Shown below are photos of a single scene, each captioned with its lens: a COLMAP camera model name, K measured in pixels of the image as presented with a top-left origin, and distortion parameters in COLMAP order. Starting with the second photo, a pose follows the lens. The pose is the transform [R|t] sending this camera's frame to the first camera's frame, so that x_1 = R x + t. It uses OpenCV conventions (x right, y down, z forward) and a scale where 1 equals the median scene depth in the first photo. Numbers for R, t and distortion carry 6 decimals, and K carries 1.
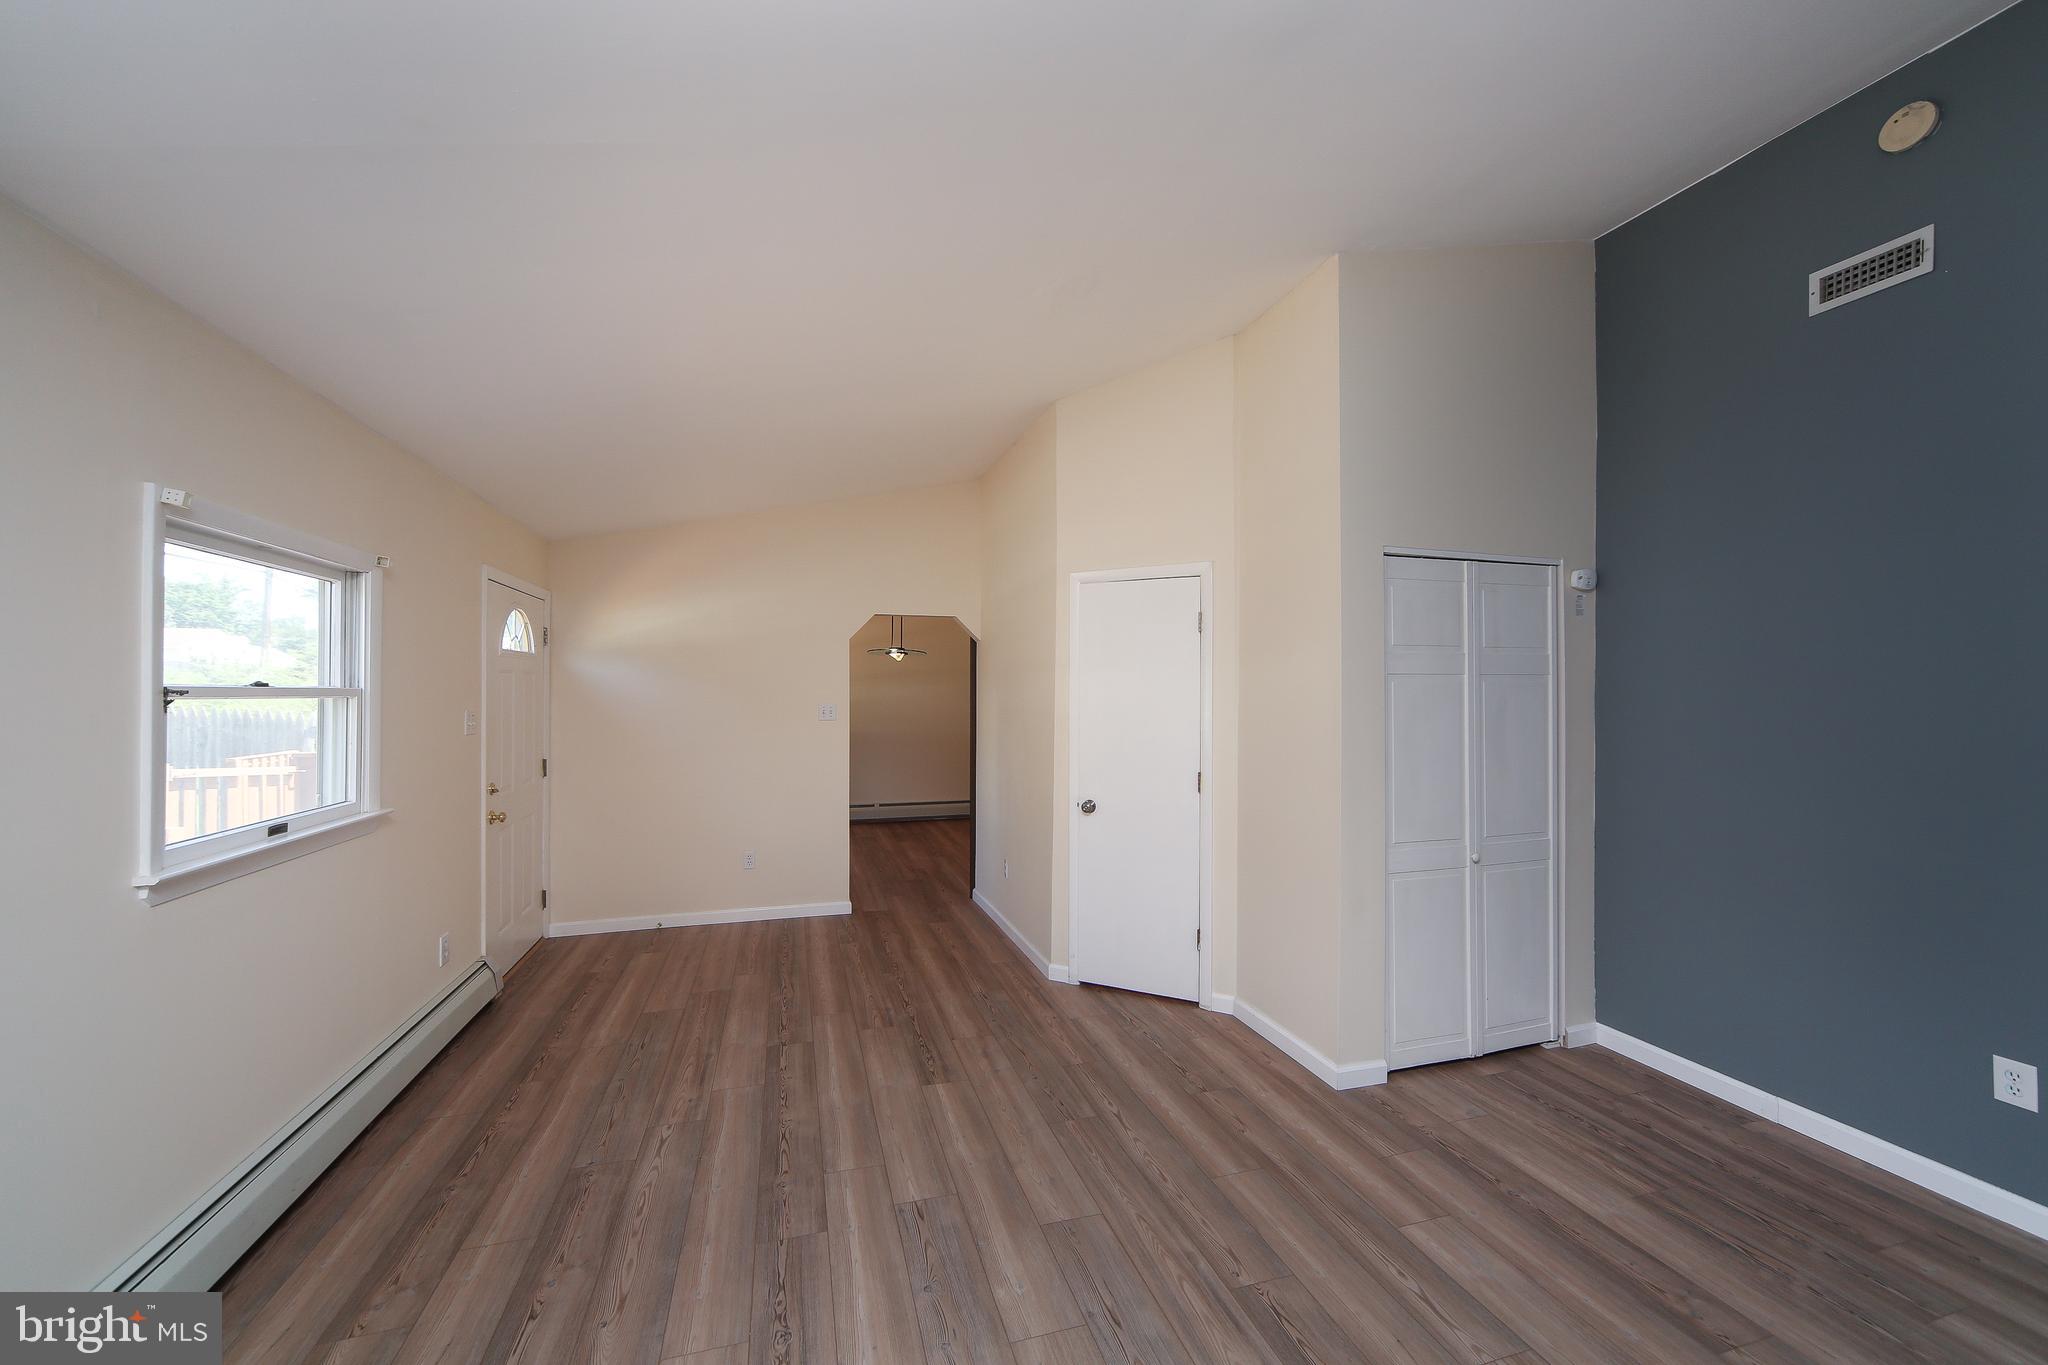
lens RADIAL K [[772.5, 0, 1013.4], [0, 772.5, 686.3], [0, 0, 1]] dist [0.001506, 0.000569]
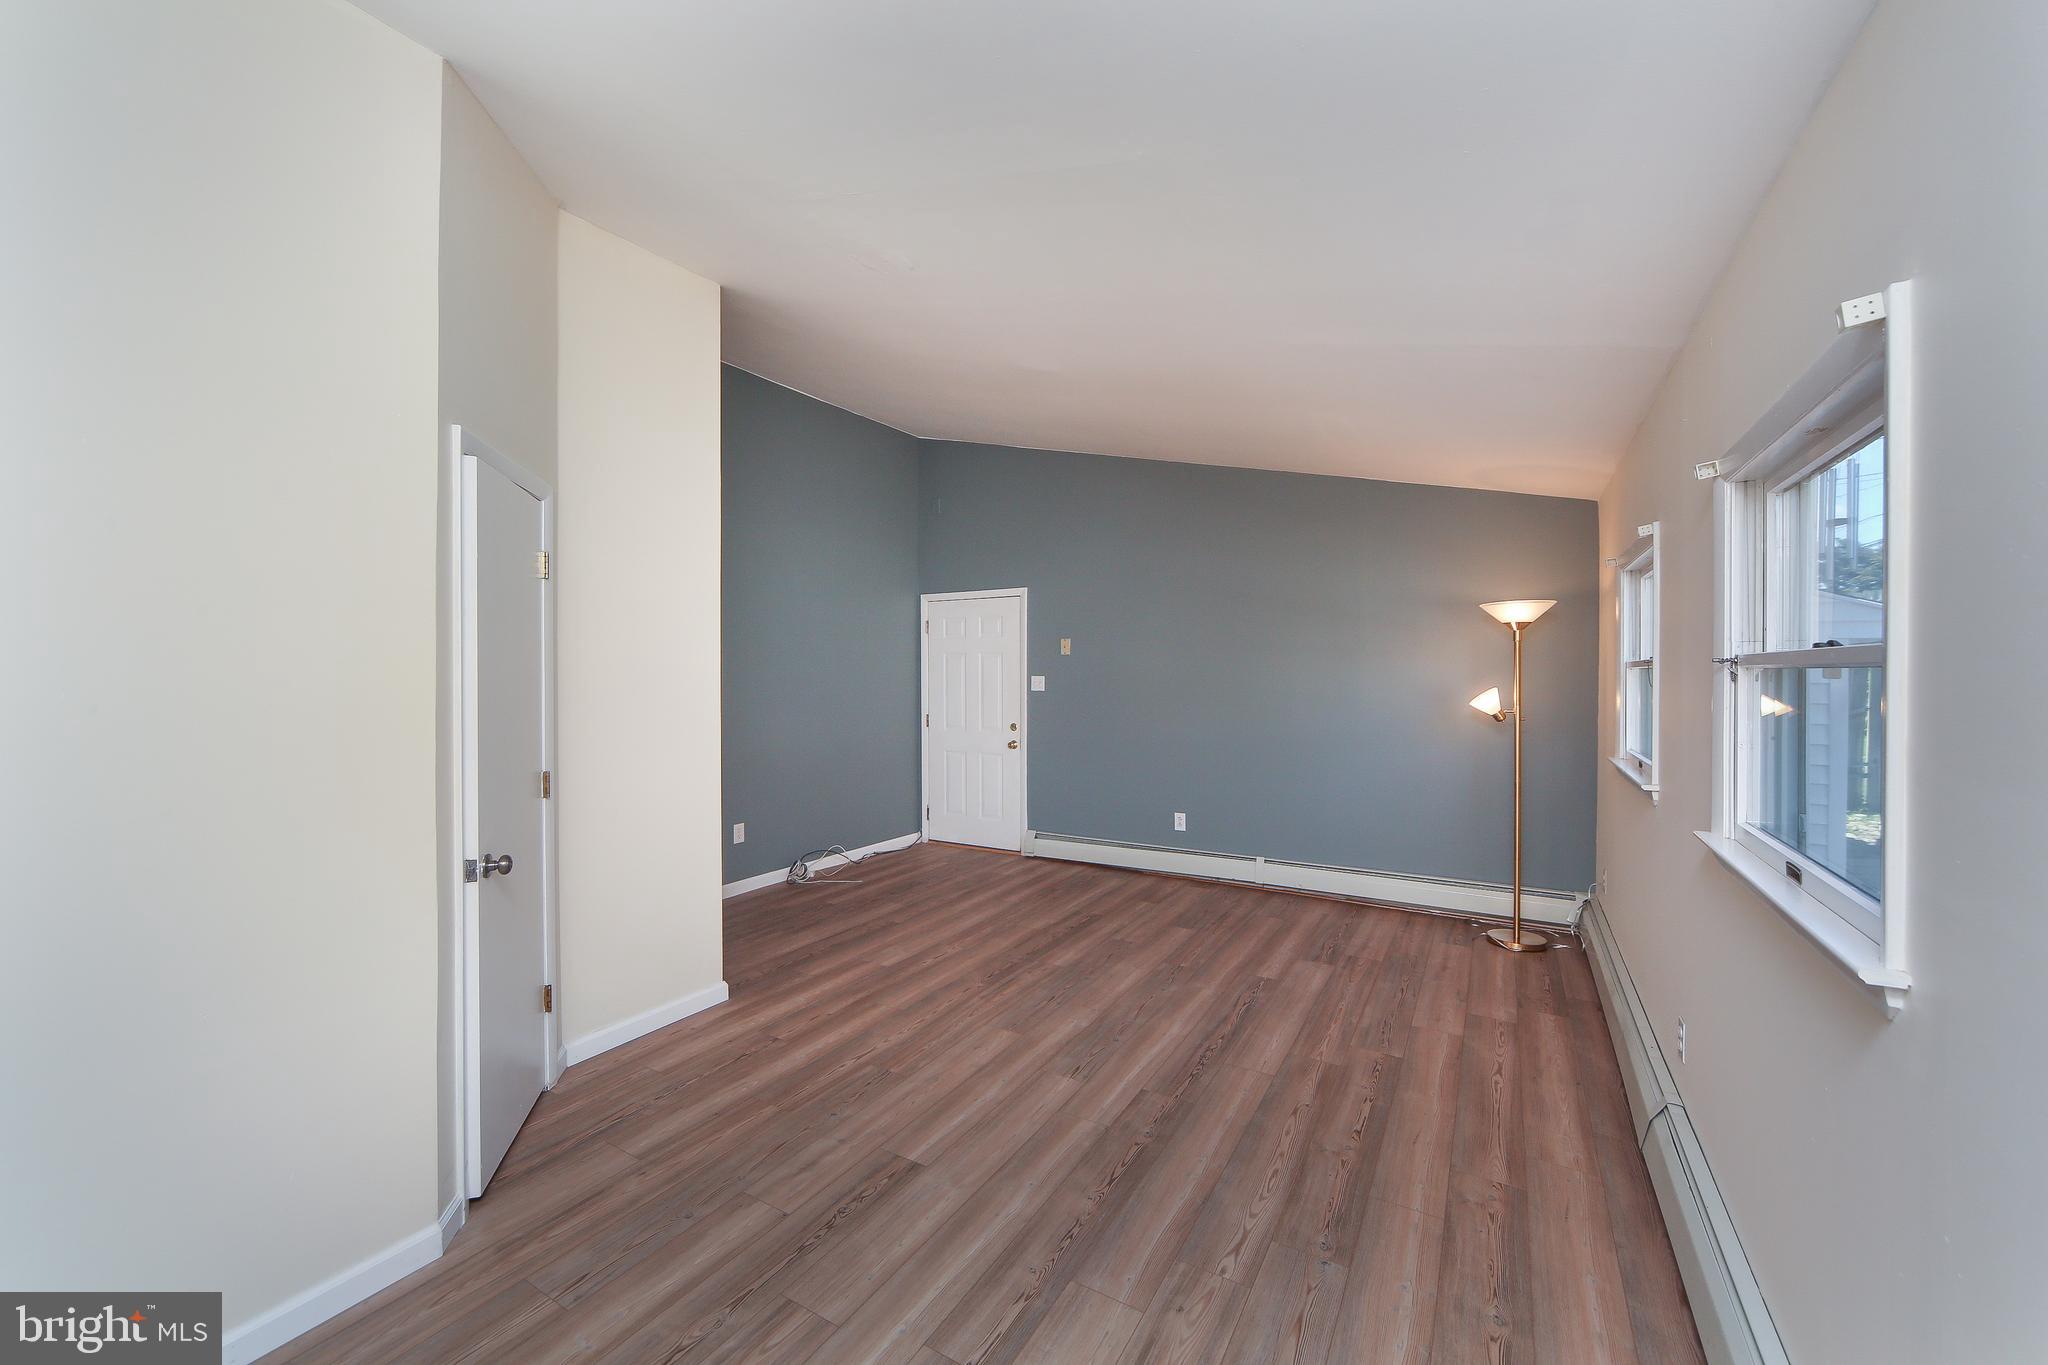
lens RADIAL K [[772.5, 0, 1018.3], [0, 772.5, 675.1], [0, 0, 1]] dist [0.001506, 0.000569]
pose [[-0.665480, -0.006087, 0.746391, -0.914620], [-0.008630, 0.999963, 0.000461, 0.021251], [-0.746366, -0.006134, -0.665507, 1.744068]]
